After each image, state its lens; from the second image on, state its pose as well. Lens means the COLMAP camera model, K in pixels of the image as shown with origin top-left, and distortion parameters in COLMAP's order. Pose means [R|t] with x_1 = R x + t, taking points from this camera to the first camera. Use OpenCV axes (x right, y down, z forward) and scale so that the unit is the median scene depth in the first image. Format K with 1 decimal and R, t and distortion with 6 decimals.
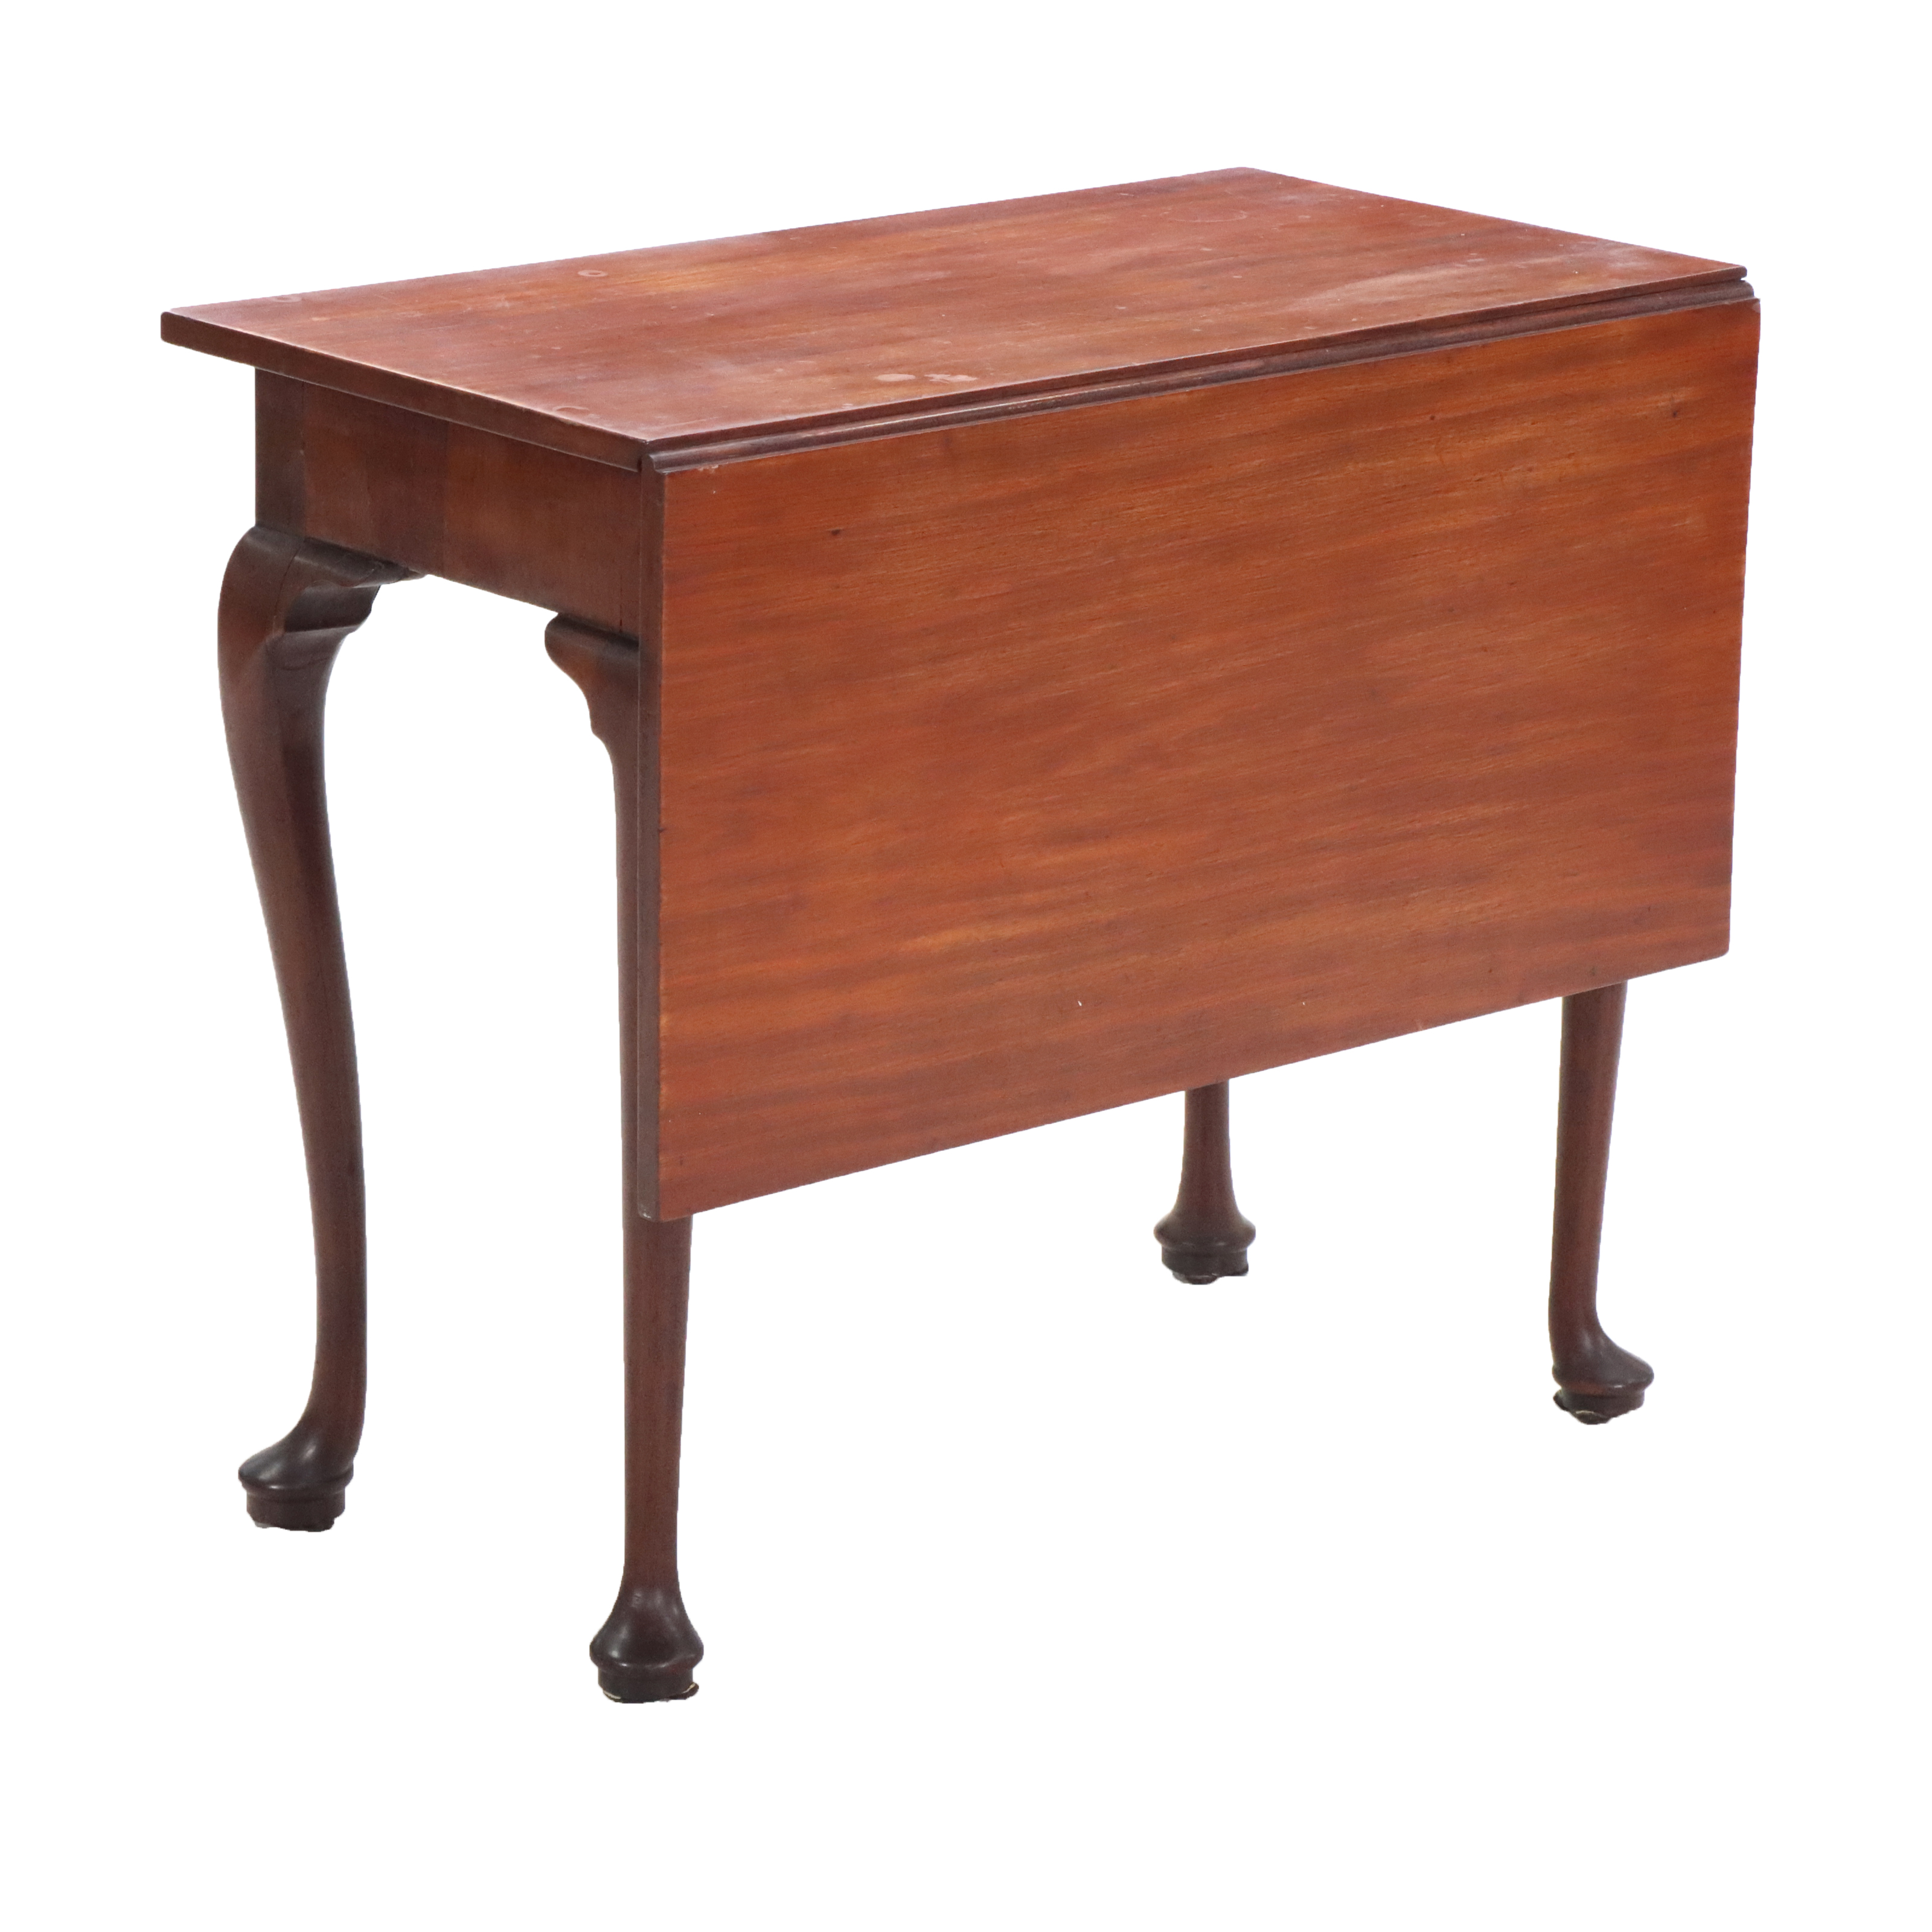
lens RADIAL K [[6713.6, 0, 966.0], [0, 6713.6, 966.0], [0, 0, 1]] dist [0.257596, 1.909387]
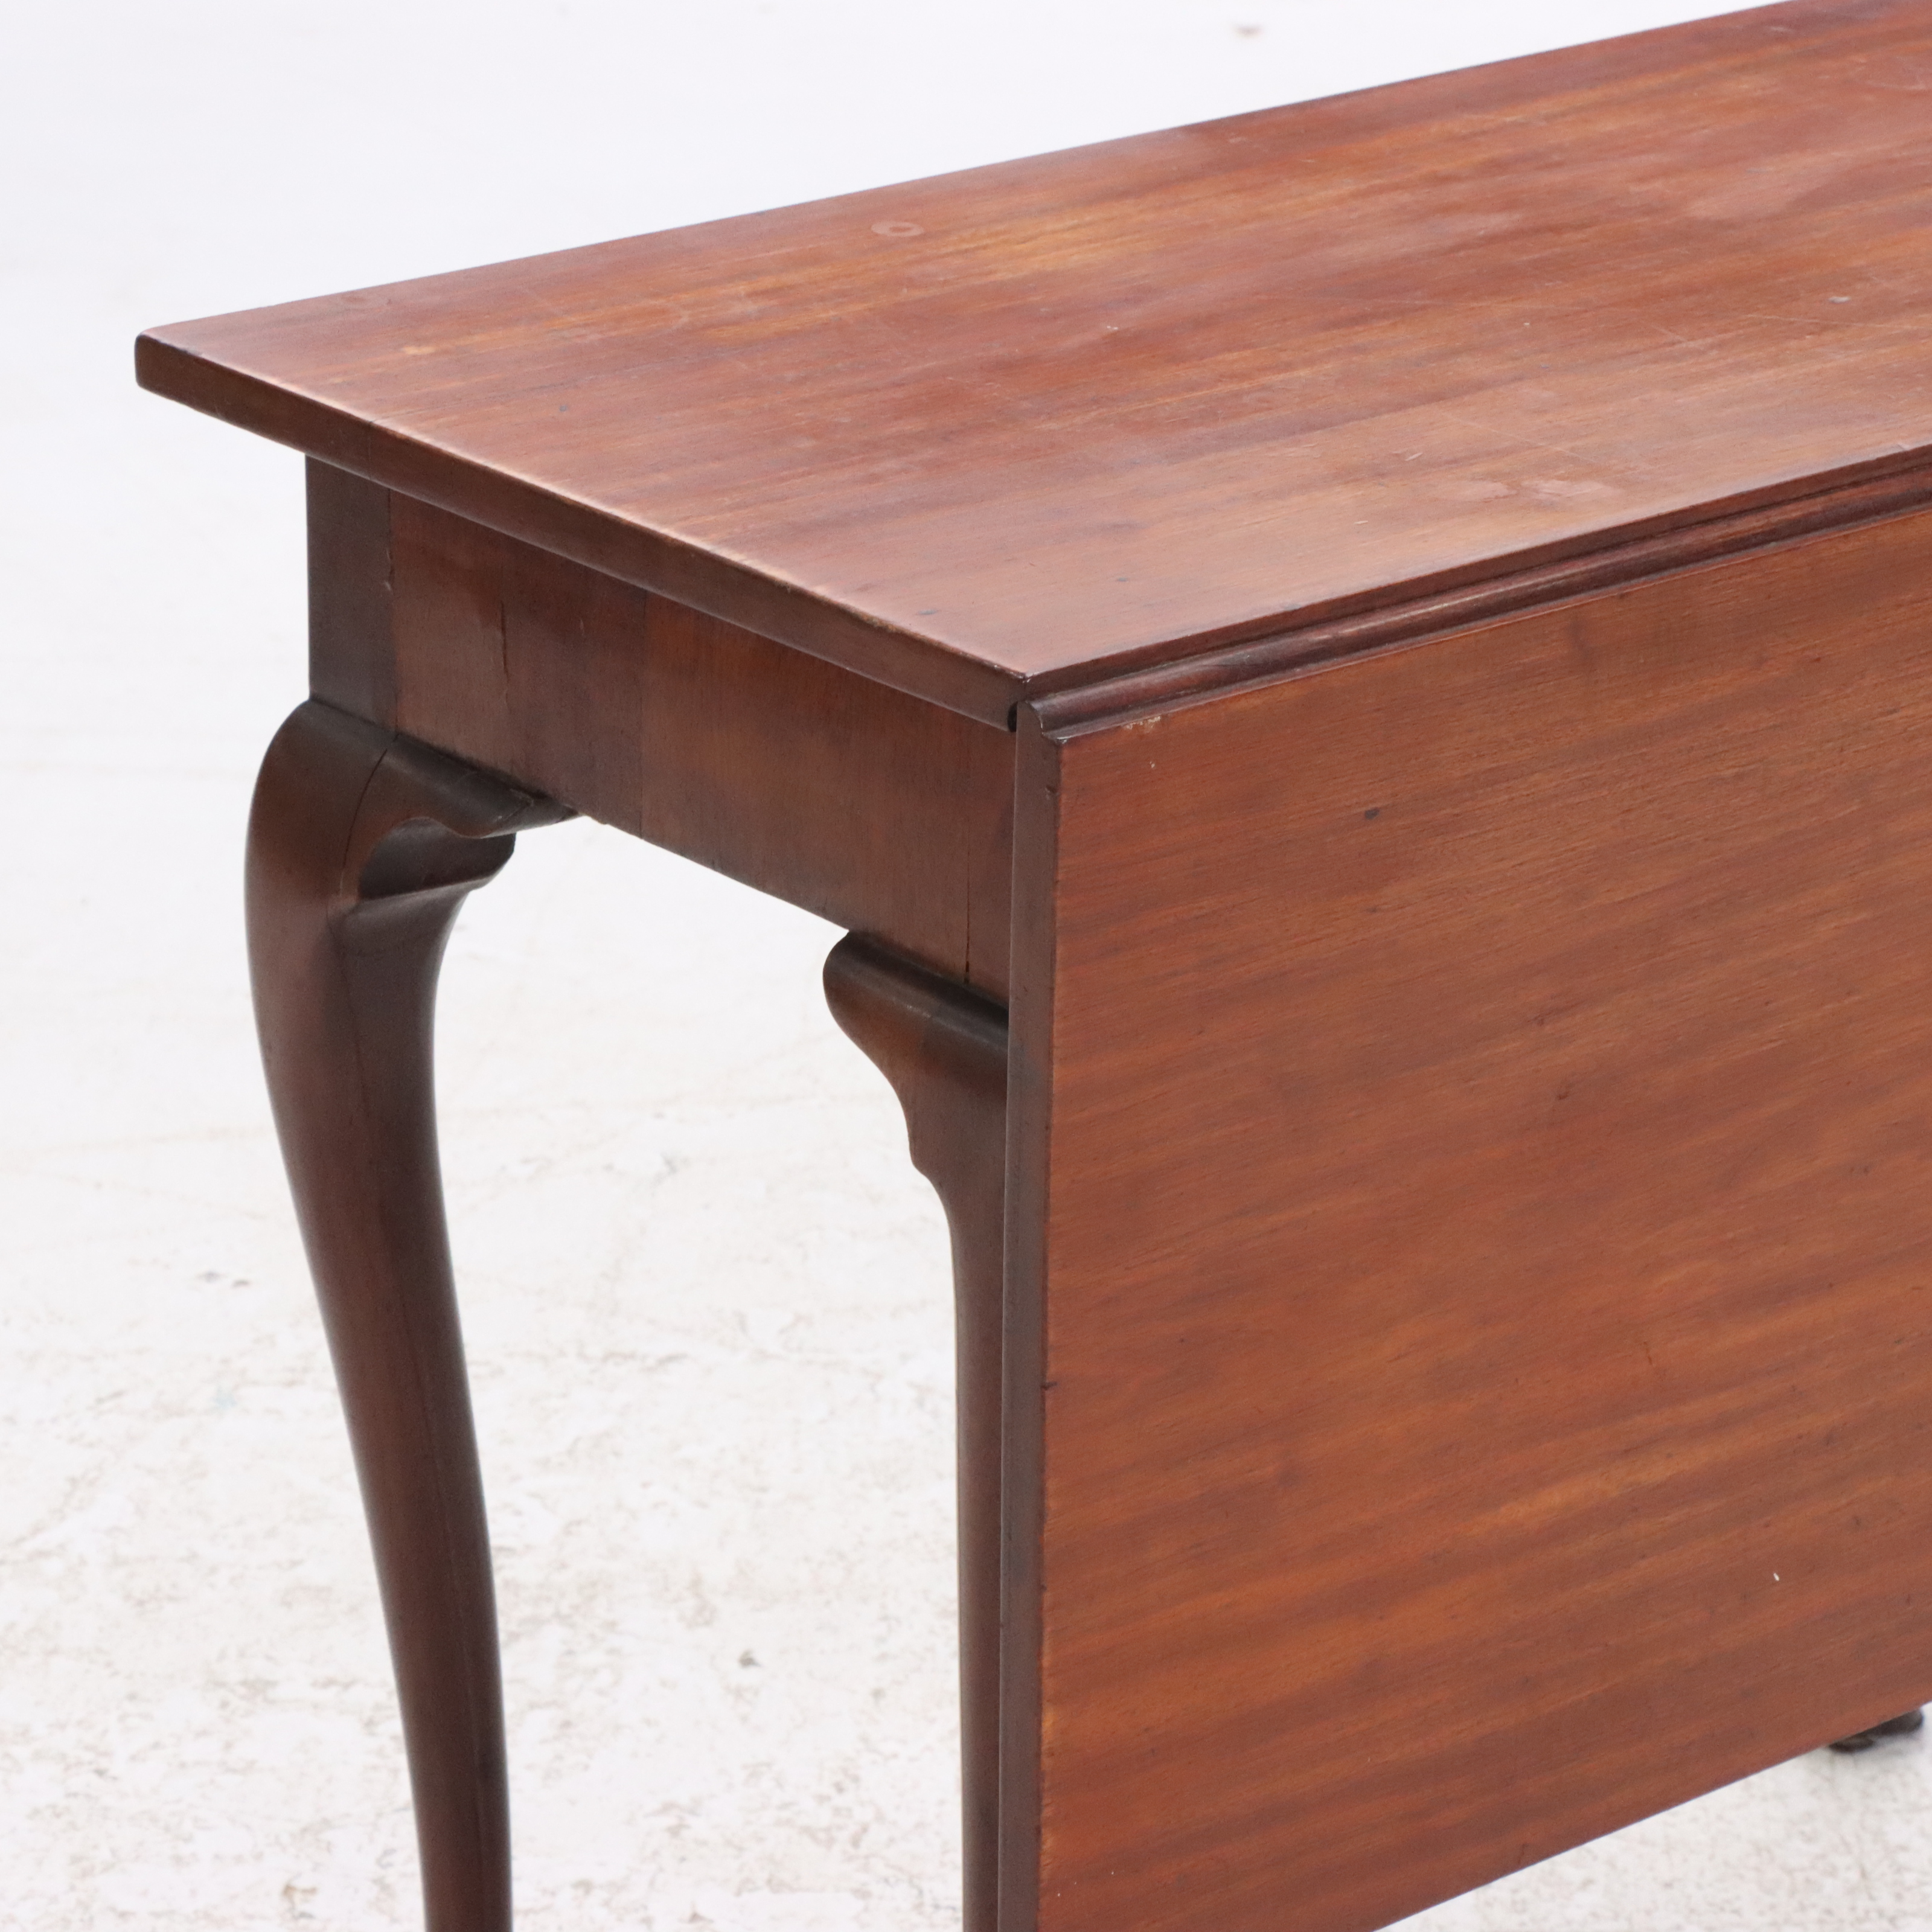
lens RADIAL K [[6713.6, 0, 966.0], [0, 6713.6, 966.0], [0, 0, 1]] dist [0.257596, 1.909387]
pose [[0.999593, 0.002591, -0.028417, -0.035008], [-0.000217, 0.996533, 0.083204, -0.093035], [0.028534, -0.083164, 0.996127, 0.448898]]
